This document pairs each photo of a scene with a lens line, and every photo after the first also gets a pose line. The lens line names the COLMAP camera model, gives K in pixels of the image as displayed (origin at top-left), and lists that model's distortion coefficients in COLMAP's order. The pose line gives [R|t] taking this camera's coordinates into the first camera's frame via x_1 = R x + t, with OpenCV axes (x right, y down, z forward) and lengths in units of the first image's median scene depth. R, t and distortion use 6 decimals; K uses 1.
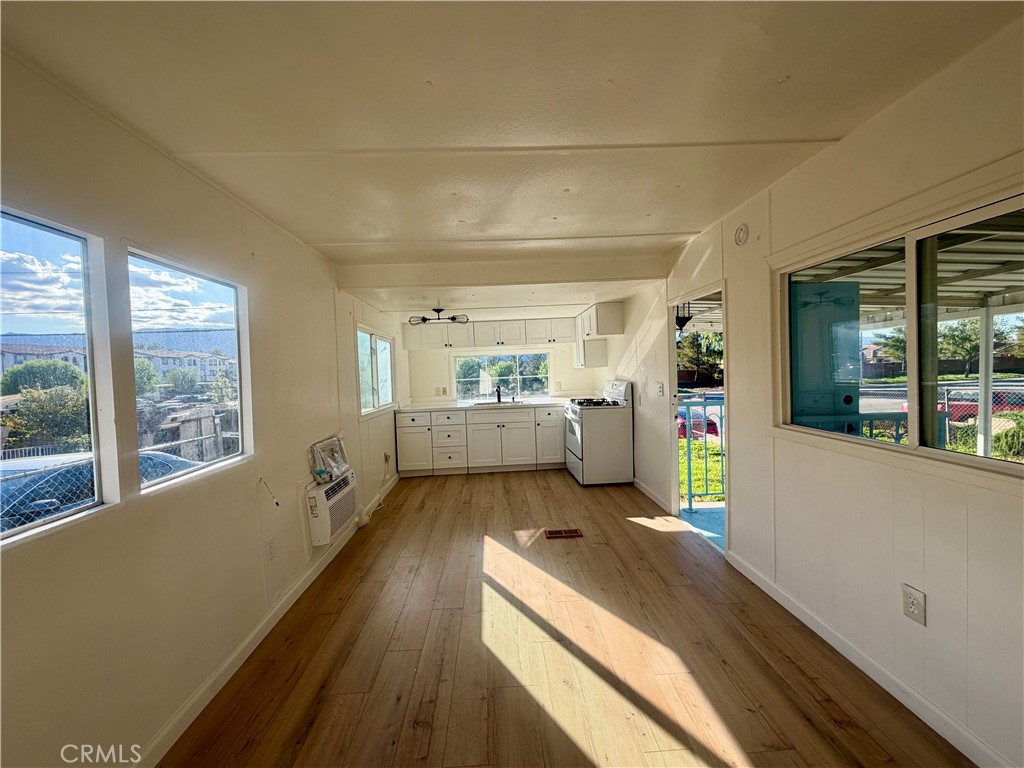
lens RADIAL K [[409.4, 0, 512.0], [0, 409.4, 384.0], [0, 0, 1]] dist [-0.002300, -0.000260]
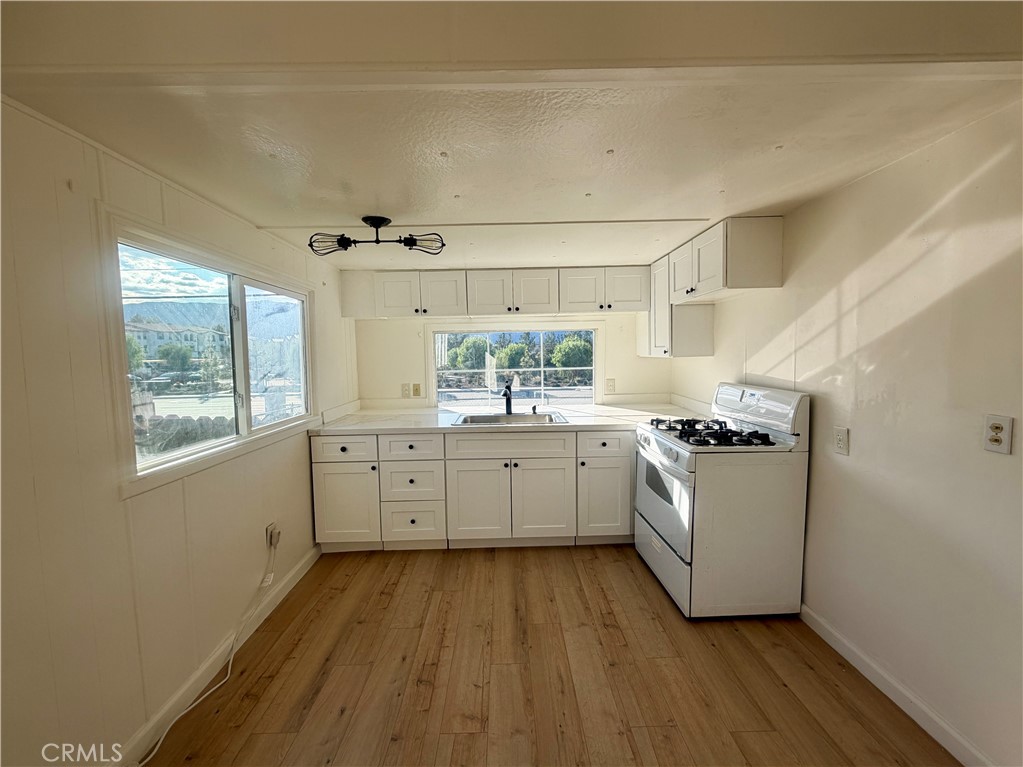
lens RADIAL K [[411.6, 0, 493.7], [0, 411.6, 382.1], [0, 0, 1]] dist [-0.000392, -0.000035]
pose [[0.997421, 0.027797, -0.066167, -0.017785], [-0.025194, 0.998888, 0.039860, -0.024287], [0.067202, -0.038091, 0.997012, 0.486775]]
